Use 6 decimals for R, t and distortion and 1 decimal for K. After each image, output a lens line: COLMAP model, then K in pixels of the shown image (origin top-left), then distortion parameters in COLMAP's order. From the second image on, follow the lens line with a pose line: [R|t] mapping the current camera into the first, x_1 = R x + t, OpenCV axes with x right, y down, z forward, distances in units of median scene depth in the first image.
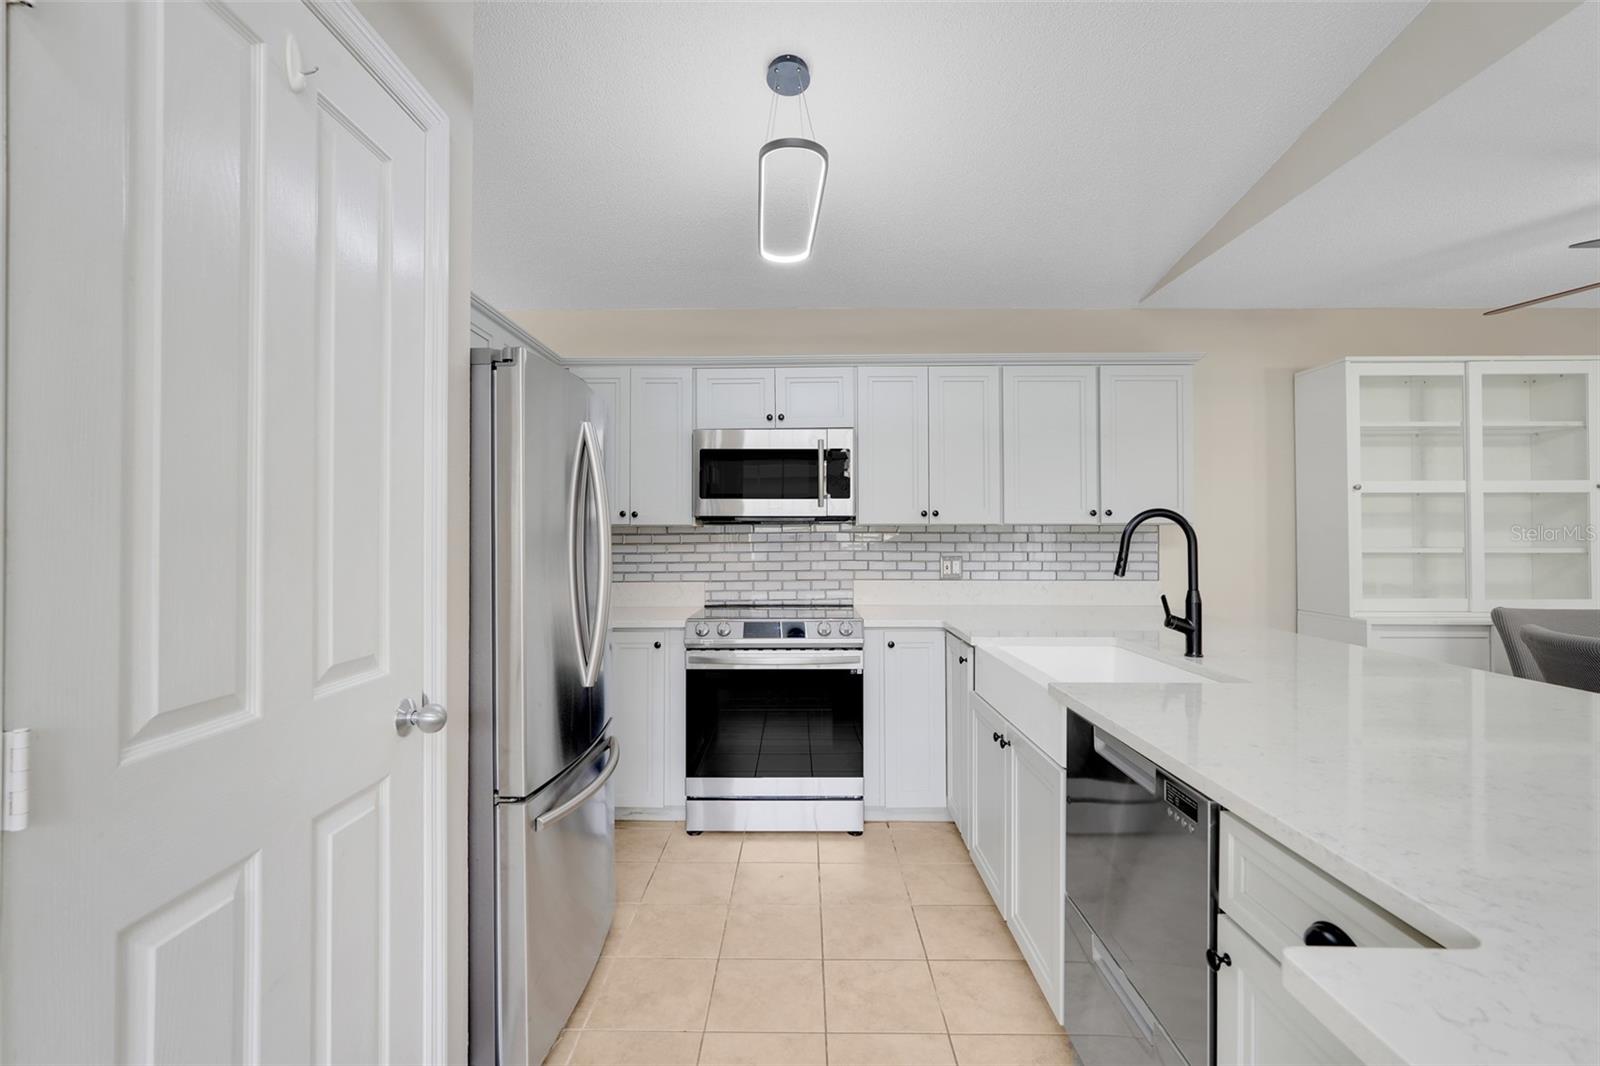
lens RADIAL K [[714.0, 0, 806.6], [0, 714.0, 531.6], [0, 0, 1]] dist [-0.001158, 0.000581]
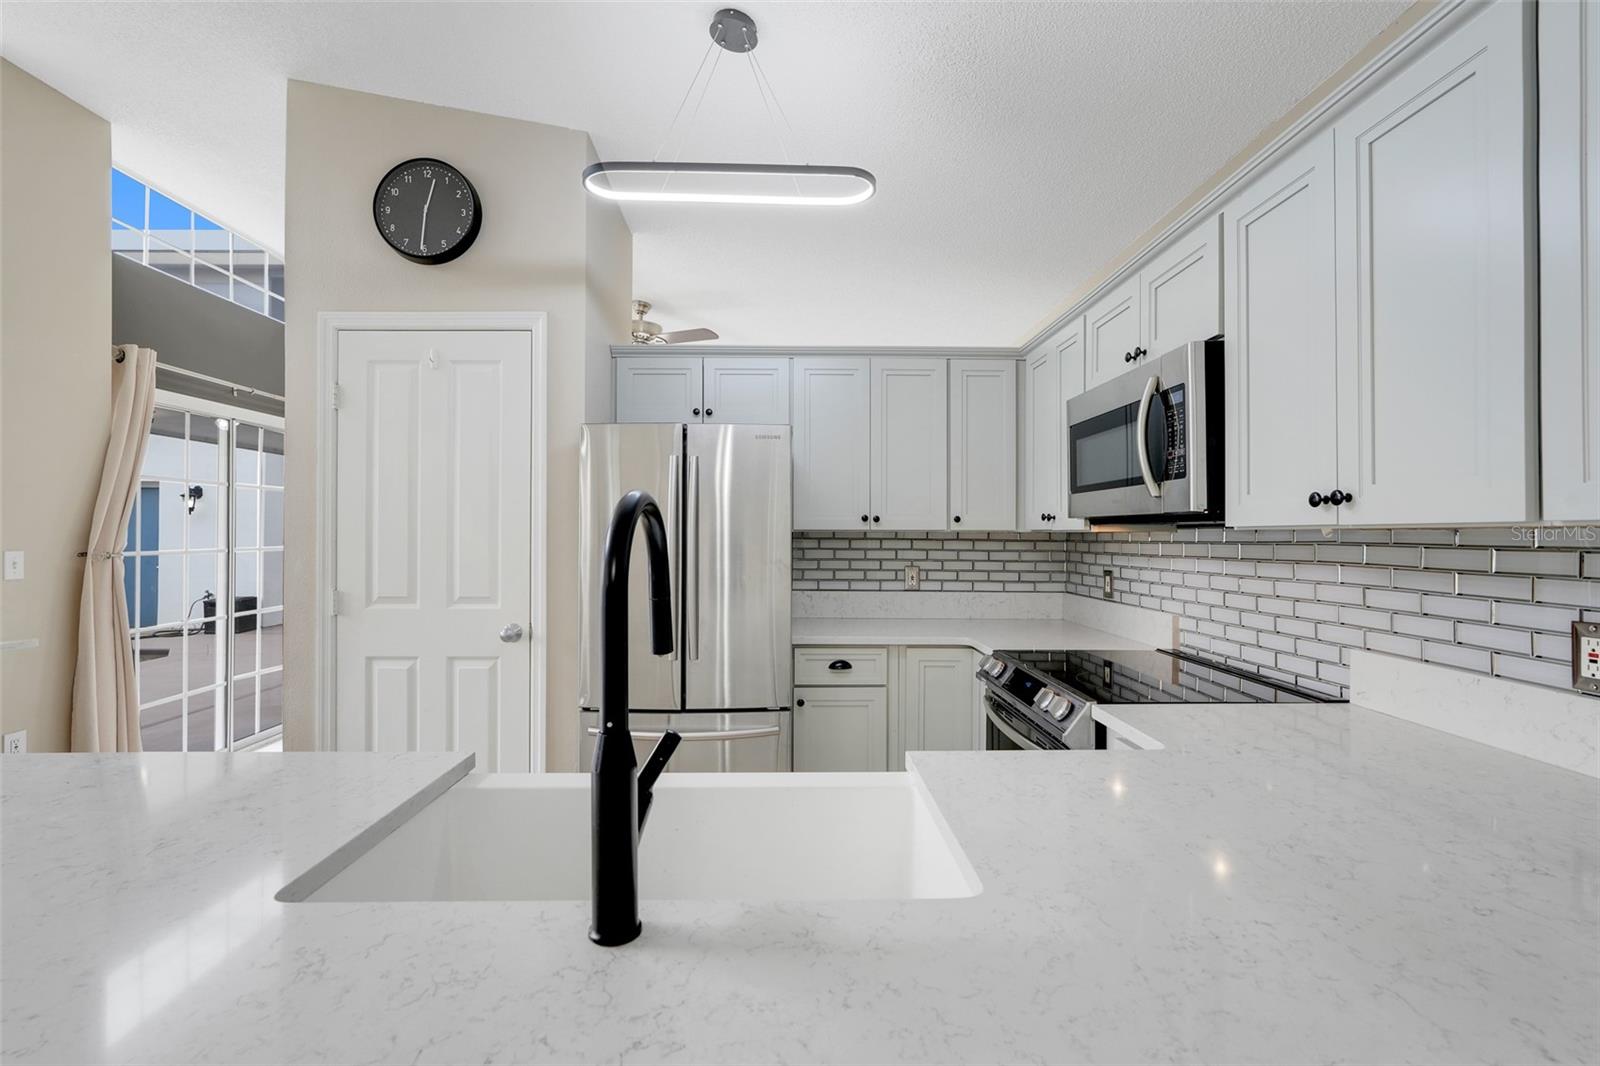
lens RADIAL K [[714.0, 0, 789.4], [0, 714.0, 519.5], [0, 0, 1]] dist [-0.001158, 0.000581]
pose [[0.011306, -0.019586, -0.999744, 0.564466], [-0.000625, 0.999808, -0.019595, -0.005664], [0.999936, 0.000846, 0.011292, 0.692939]]
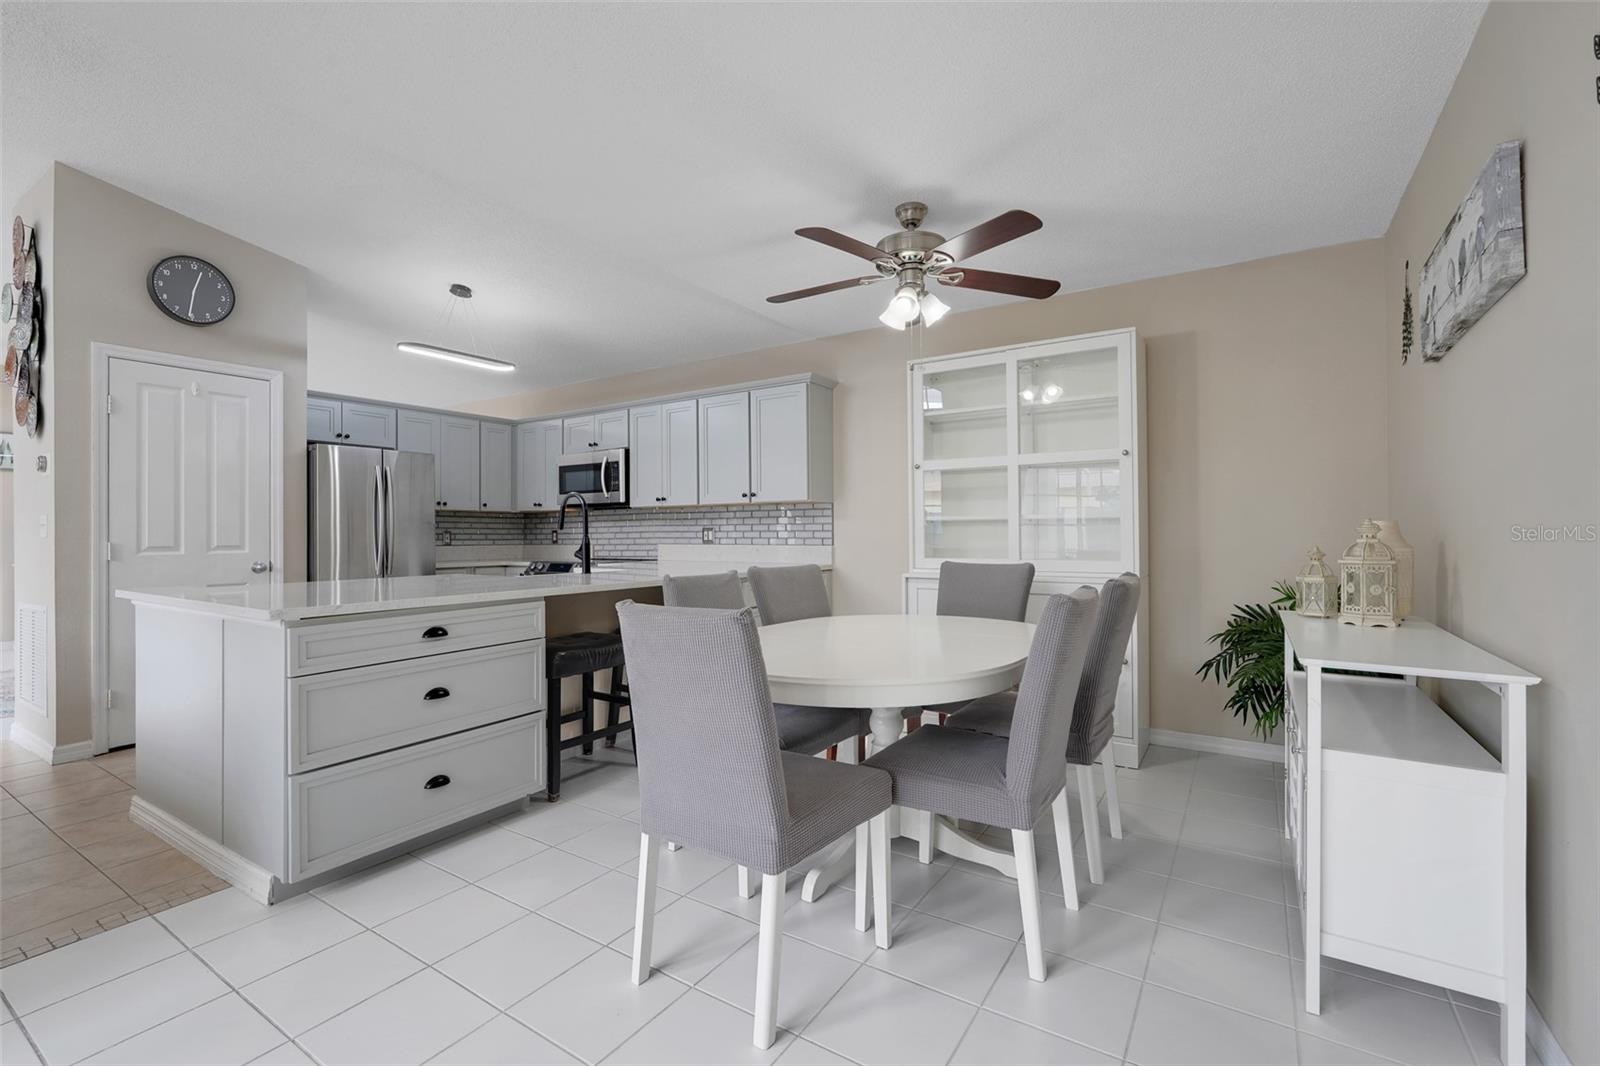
lens RADIAL K [[714.0, 0, 796.7], [0, 714.0, 531.0], [0, 0, 1]] dist [-0.001158, 0.000581]
pose [[0.835383, -0.006520, -0.549629, 1.266910], [0.007274, 0.999973, -0.000807, 0.047254], [0.549620, -0.003324, 0.835408, -0.133077]]
